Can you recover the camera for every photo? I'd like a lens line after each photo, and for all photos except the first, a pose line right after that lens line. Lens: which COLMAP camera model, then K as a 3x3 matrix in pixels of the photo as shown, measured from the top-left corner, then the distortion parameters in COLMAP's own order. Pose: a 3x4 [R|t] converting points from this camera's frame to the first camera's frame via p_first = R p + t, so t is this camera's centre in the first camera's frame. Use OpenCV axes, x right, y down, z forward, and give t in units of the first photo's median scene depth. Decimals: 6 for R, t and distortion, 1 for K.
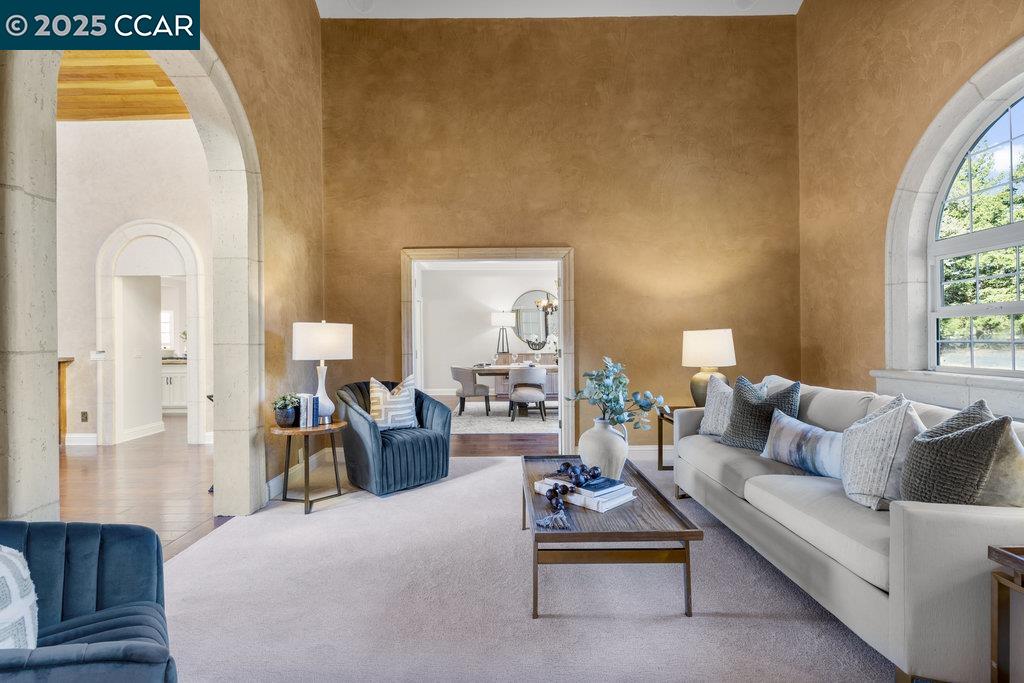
lens RADIAL K [[474.8, 0, 512.0], [0, 474.8, 341.5], [0, 0, 1]] dist [-0.000284, 0.000576]
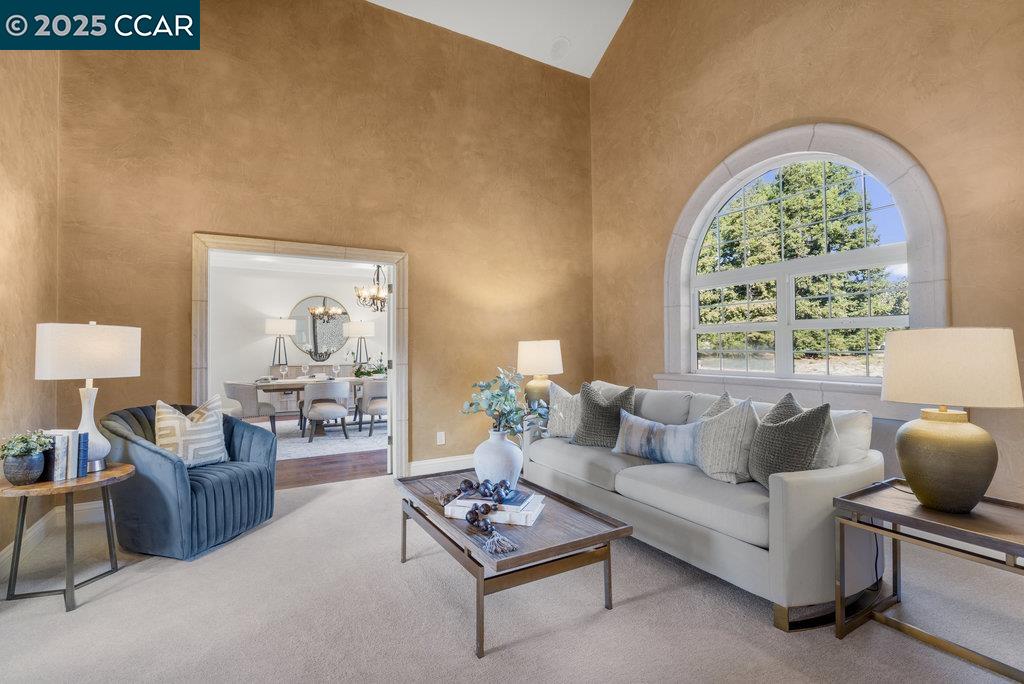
lens RADIAL K [[469.0, 0, 512.0], [0, 469.0, 342.0], [0, 0, 1]] dist [-0.002309, 0.000325]
pose [[0.871716, 0.008521, 0.489938, -0.168094], [0.001856, 0.999784, -0.020690, 0.000682], [-0.490008, 0.018945, 0.871512, 0.089565]]
